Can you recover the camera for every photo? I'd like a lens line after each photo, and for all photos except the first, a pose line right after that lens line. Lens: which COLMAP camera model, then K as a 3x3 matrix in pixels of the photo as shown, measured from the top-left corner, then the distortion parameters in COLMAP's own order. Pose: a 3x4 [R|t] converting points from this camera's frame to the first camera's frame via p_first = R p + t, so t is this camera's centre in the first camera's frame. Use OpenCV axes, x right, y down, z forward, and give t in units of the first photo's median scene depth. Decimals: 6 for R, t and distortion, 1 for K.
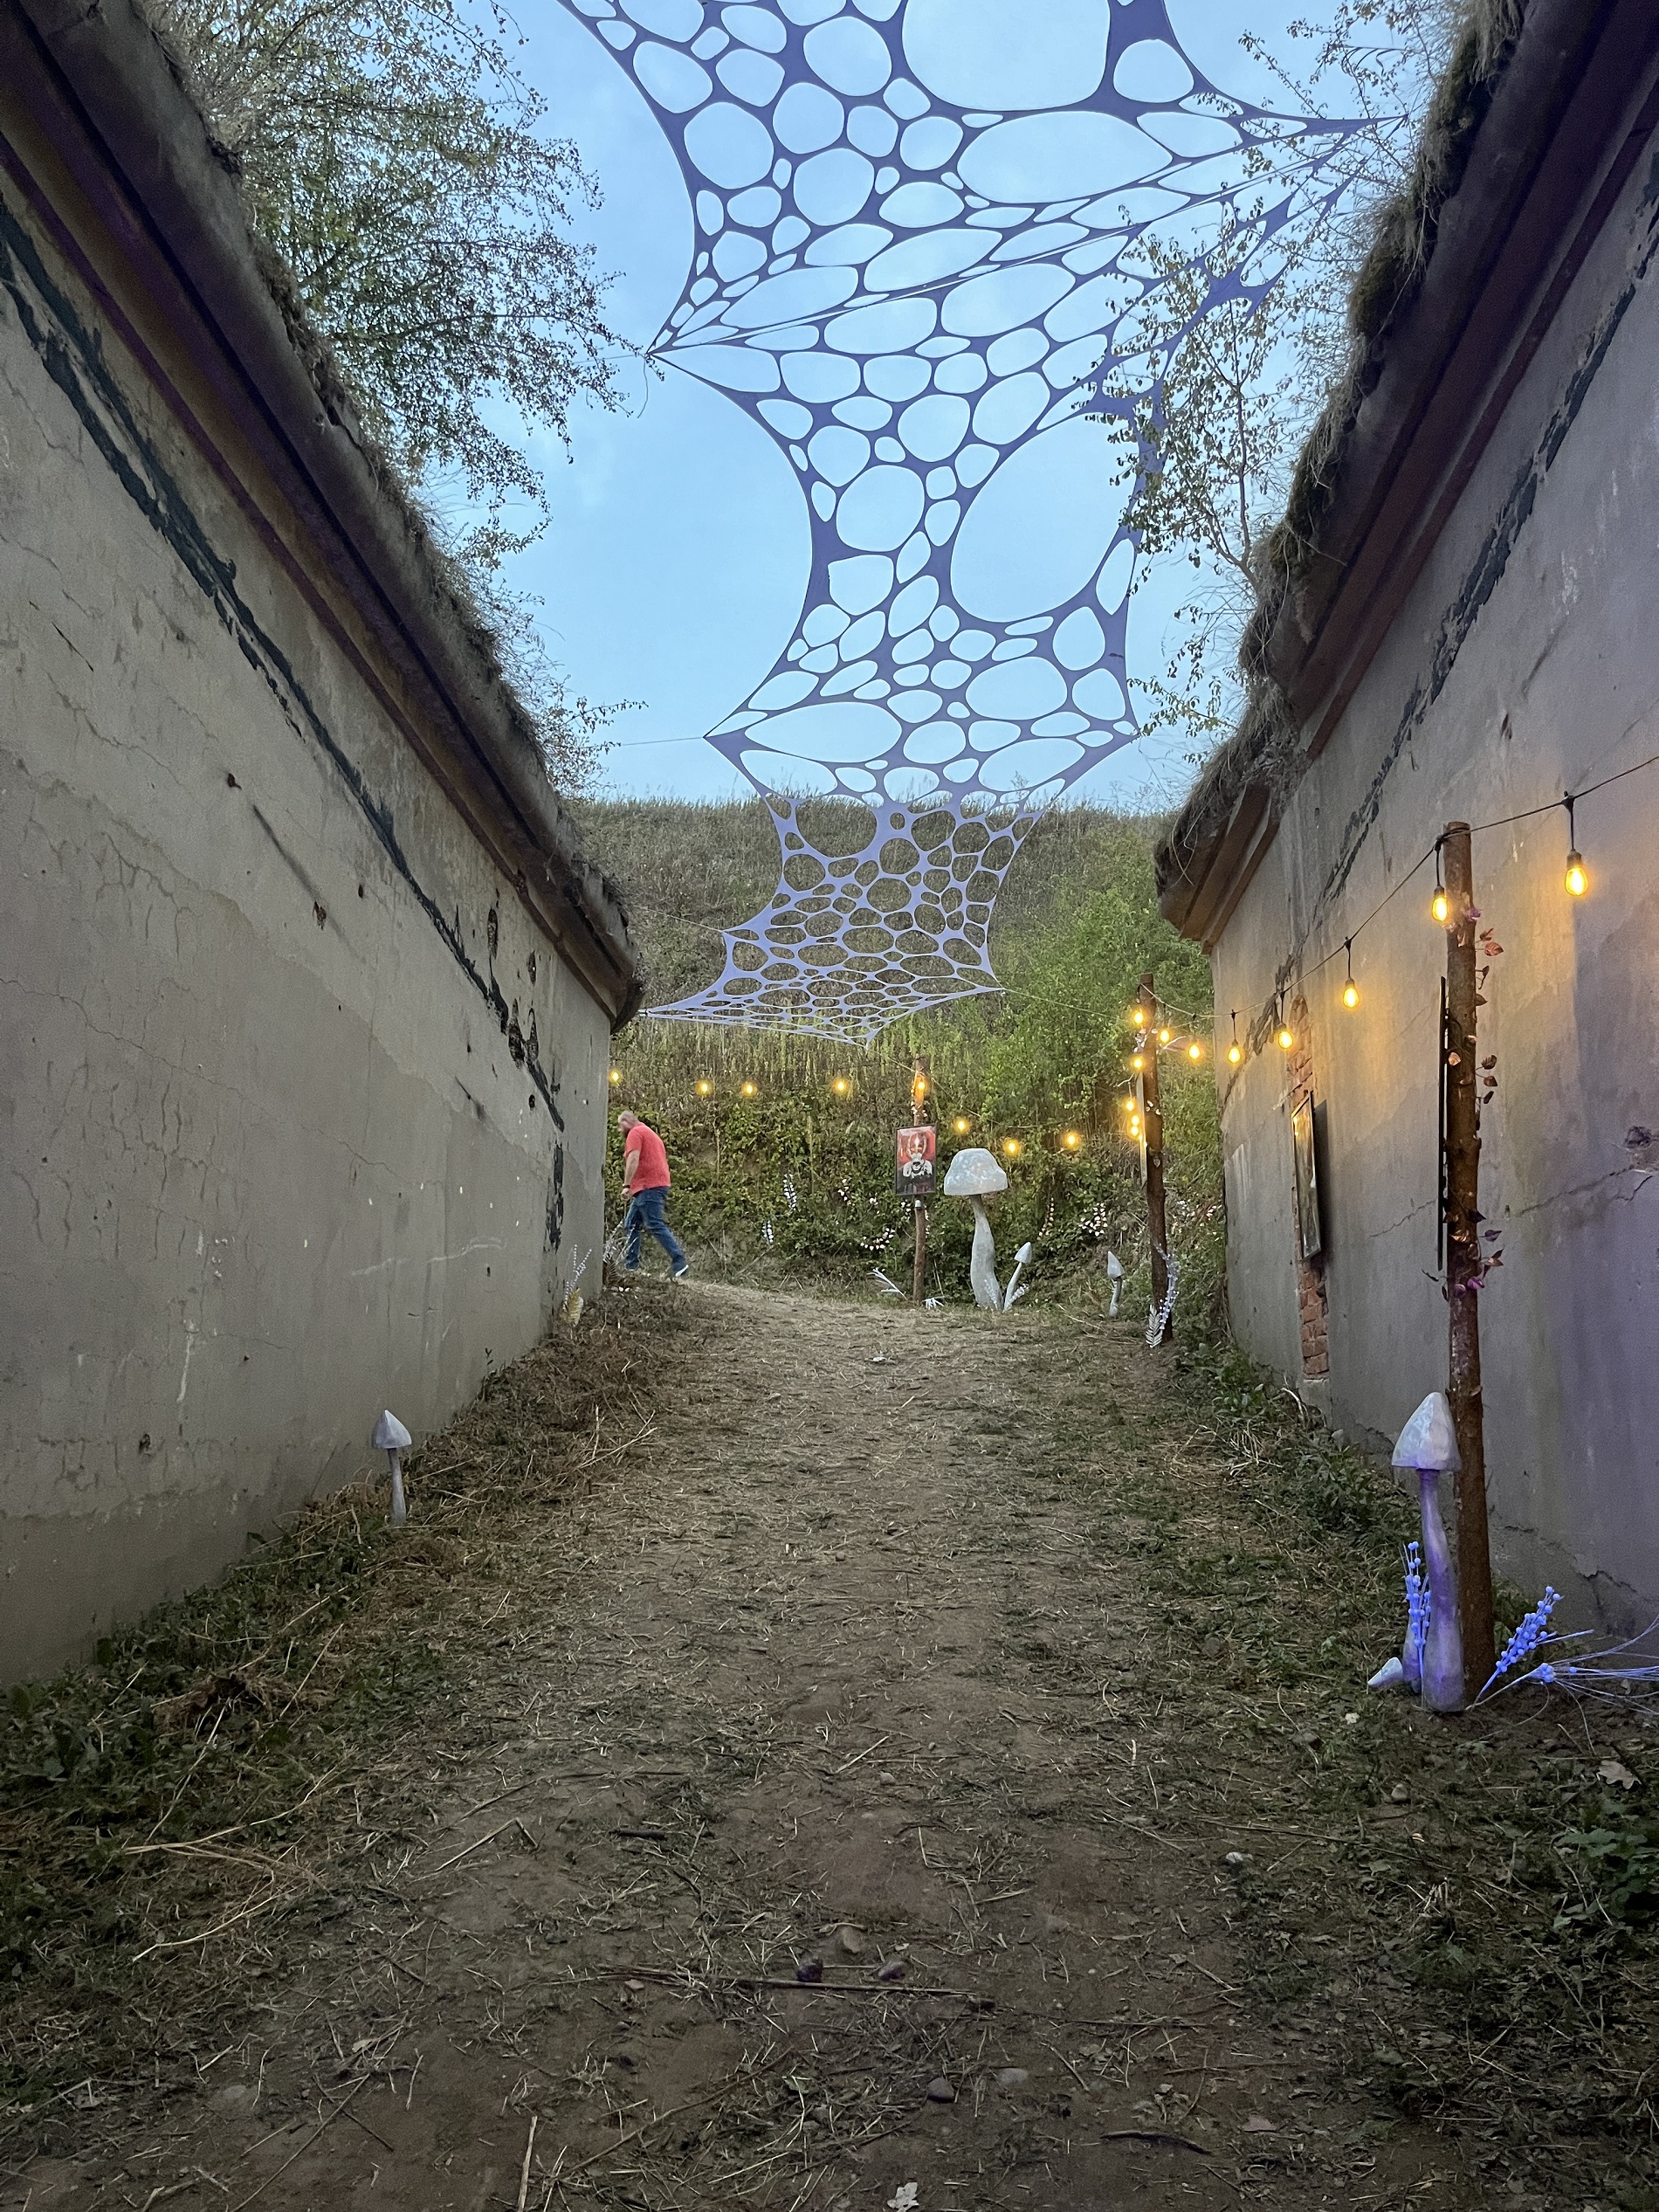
lens RADIAL K [[1658.2, 0, 829.9], [0, 1658.2, 1116.7], [0, 0, 1]] dist [0.059605, -0.087648]
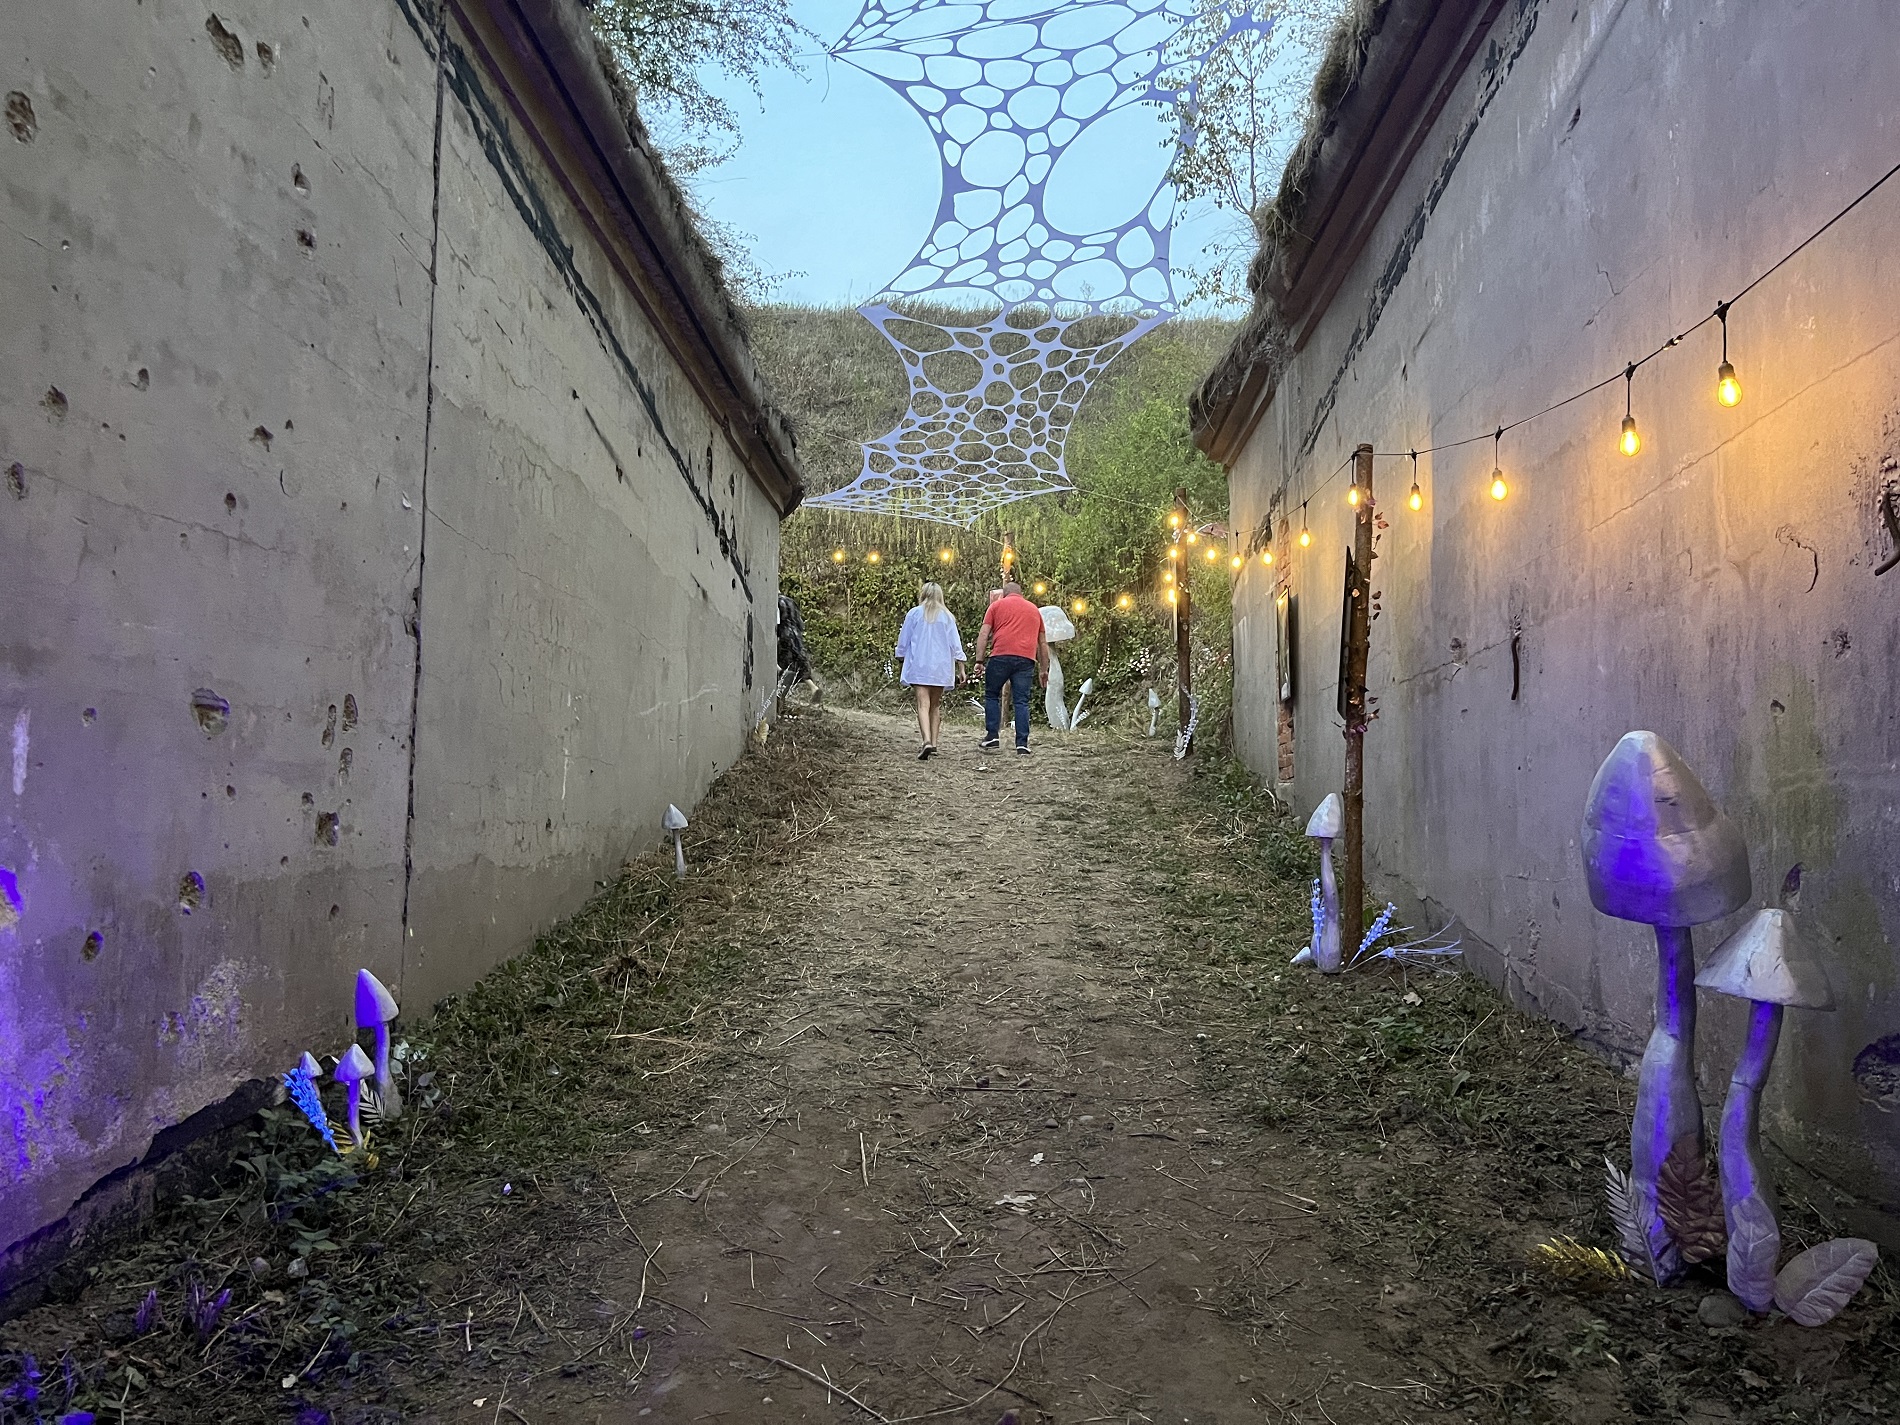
lens RADIAL K [[1424.4, 0, 953.4], [0, 1424.4, 712.3], [0, 0, 1]] dist [0.059605, -0.087648]
pose [[0.999673, 0.000817, 0.025562, -0.044868], [-0.003626, 0.993917, 0.110069, -0.055267], [-0.025317, -0.110126, 0.993595, -0.313054]]
